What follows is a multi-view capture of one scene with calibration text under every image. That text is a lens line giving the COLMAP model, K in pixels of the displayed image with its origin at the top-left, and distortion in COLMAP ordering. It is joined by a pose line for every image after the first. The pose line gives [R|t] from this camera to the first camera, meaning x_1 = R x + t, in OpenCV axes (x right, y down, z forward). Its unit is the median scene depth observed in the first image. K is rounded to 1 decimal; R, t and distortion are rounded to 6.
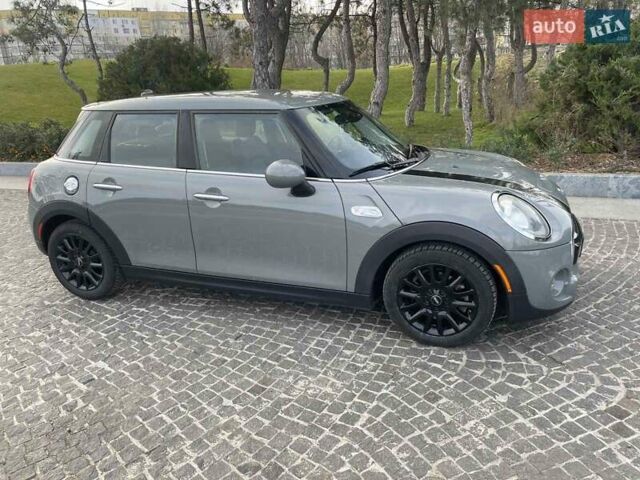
lens RADIAL K [[482.9, 0, 319.6], [0, 482.9, 241.6], [0, 0, 1]] dist [0.086062, -0.105890]
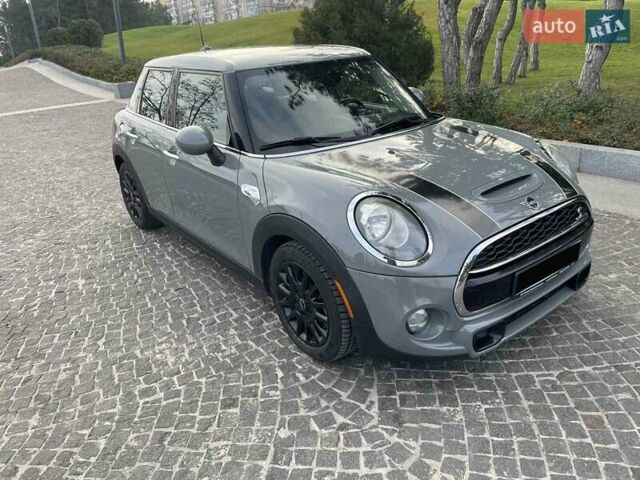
lens RADIAL K [[482.9, 0, 317.7], [0, 482.9, 241.1], [0, 0, 1]] dist [0.086062, -0.105890]
pose [[0.843004, 0.202037, -0.498523, 0.759395], [-0.145060, 0.977834, 0.150991, -0.141886], [0.517978, -0.054970, 0.853626, 0.311086]]
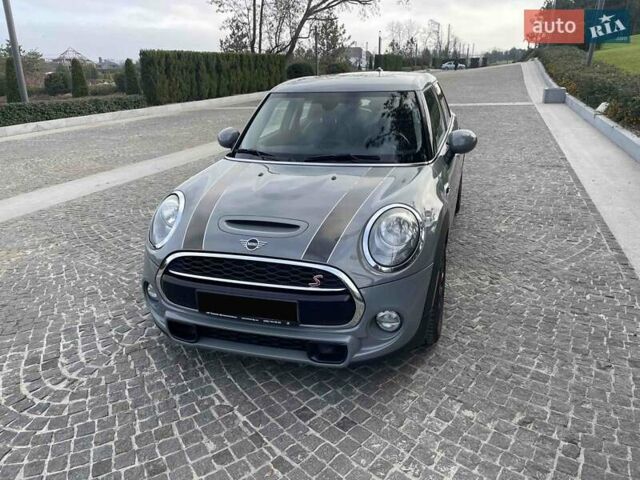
lens RADIAL K [[482.9, 0, 322.0], [0, 482.9, 236.8], [0, 0, 1]] dist [0.086062, -0.105890]
pose [[0.044857, 0.385732, -0.921520, 1.503181], [-0.295708, 0.886236, 0.356569, -0.523168], [0.954224, 0.256507, 0.153818, 1.259264]]
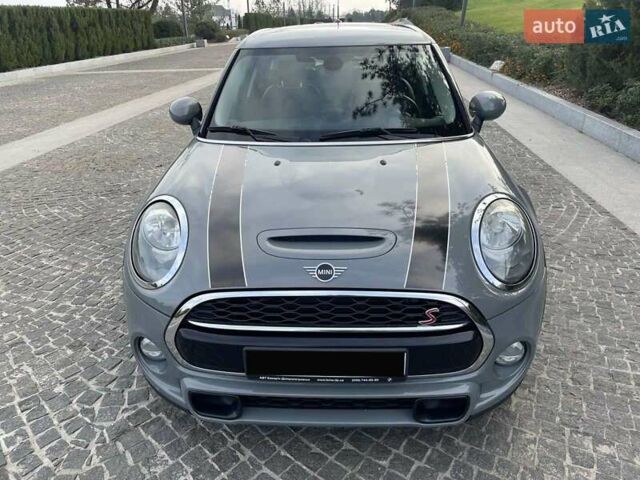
lens RADIAL K [[482.9, 0, 321.0], [0, 482.9, 239.1], [0, 0, 1]] dist [0.086062, -0.105890]
pose [[0.295841, 0.435296, -0.850292, 1.156407], [-0.298843, 0.887631, 0.350435, -0.395522], [0.907288, 0.150430, 0.392683, 1.013827]]
